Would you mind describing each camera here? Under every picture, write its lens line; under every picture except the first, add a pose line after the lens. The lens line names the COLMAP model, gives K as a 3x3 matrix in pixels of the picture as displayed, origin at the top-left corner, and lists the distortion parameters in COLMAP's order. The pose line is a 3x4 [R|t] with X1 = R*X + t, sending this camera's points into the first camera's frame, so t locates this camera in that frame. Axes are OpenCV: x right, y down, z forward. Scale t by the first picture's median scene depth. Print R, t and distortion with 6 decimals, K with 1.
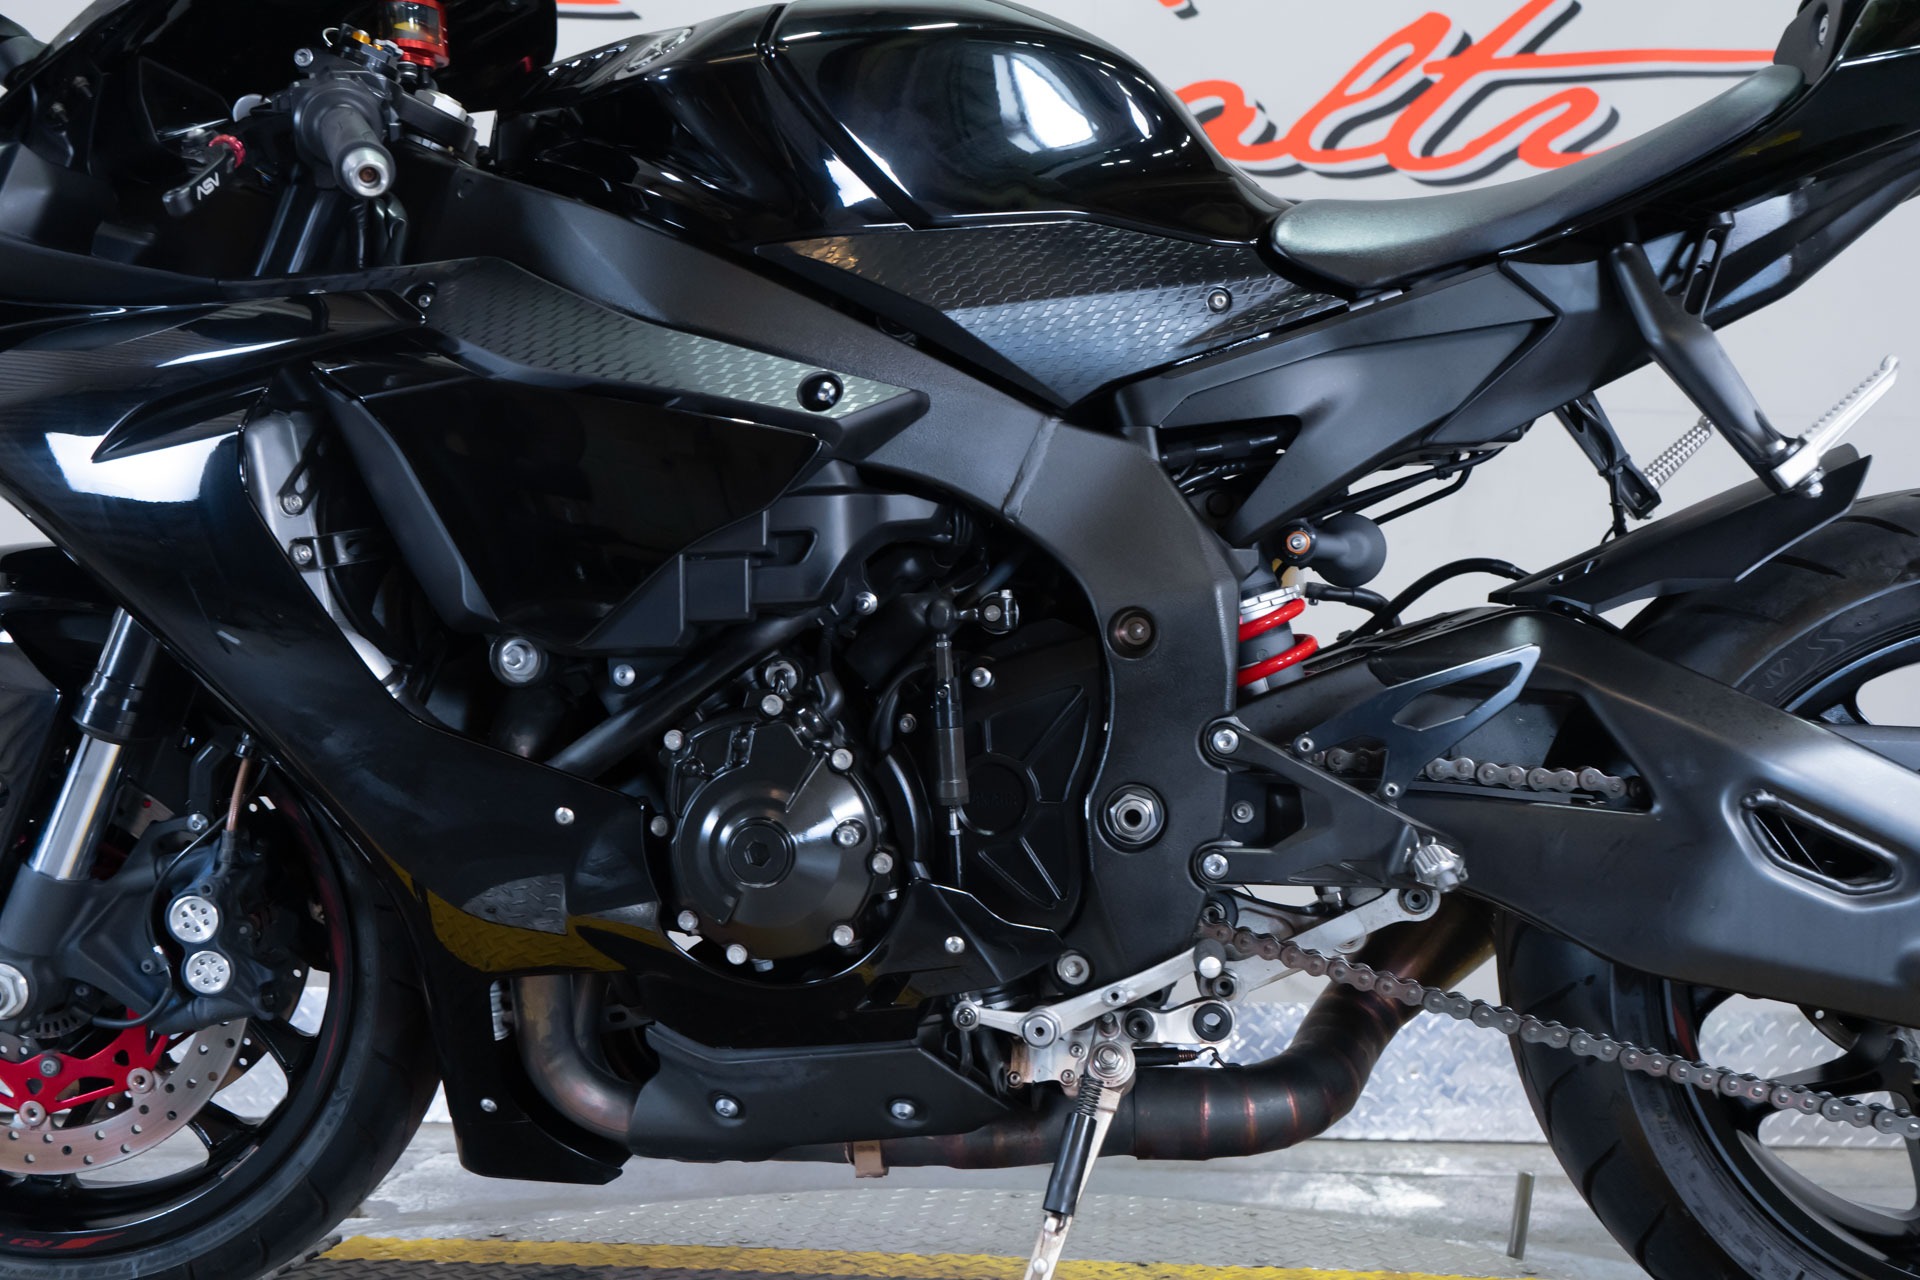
lens RADIAL K [[1852.8, 0, 960.9], [0, 1852.8, 631.6], [0, 0, 1]] dist [0.007894, 0.000000]
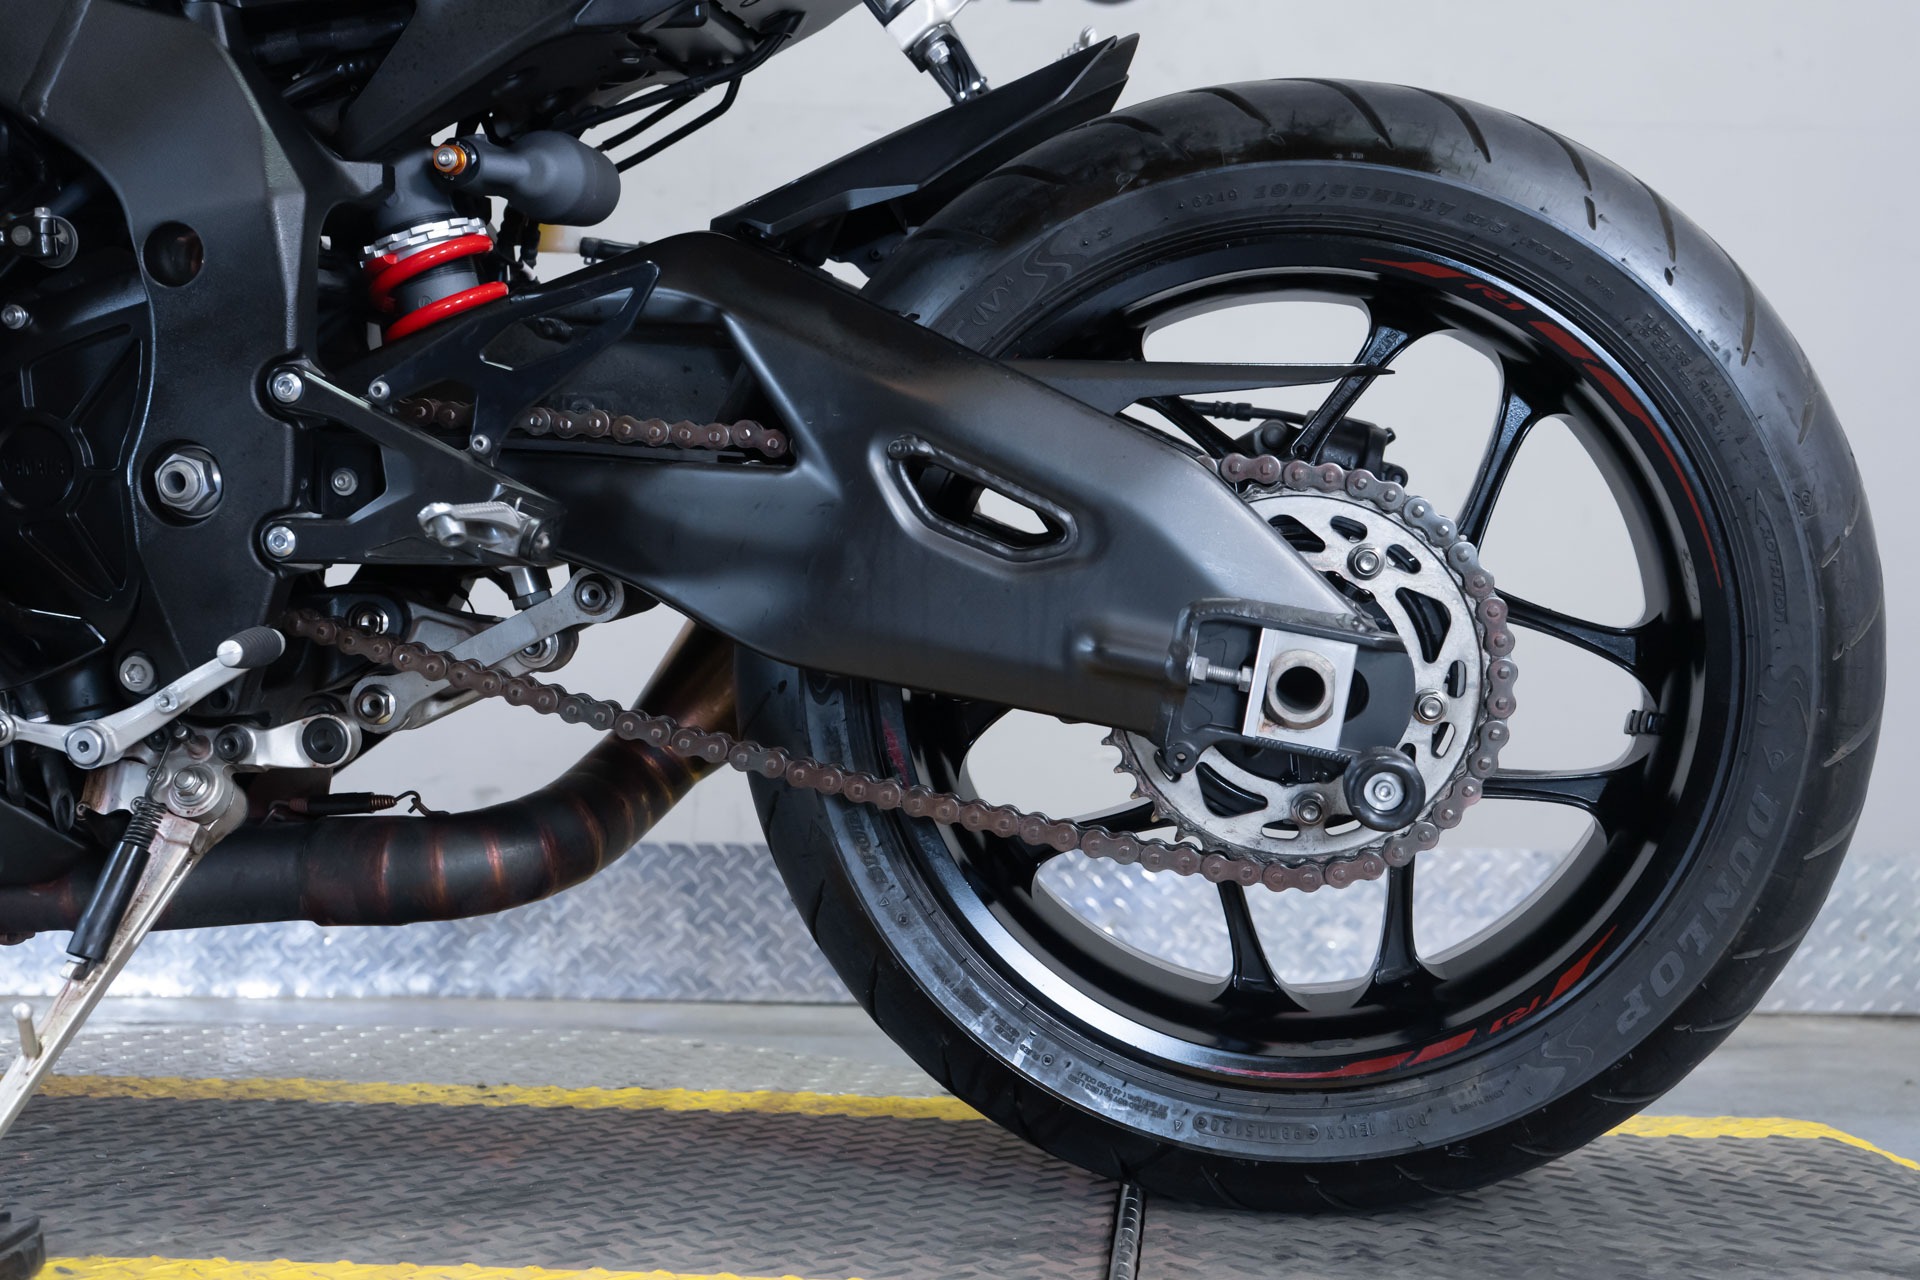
lens RADIAL K [[2241.9, 0, 960.9], [0, 2241.9, 636.1], [0, 0, 1]] dist [0.014431, 0.000000]
pose [[0.999964, -0.005931, -0.006103, 0.428318], [0.006283, 0.998213, 0.059420, 0.107421], [0.005740, -0.059456, 0.998214, 0.008290]]
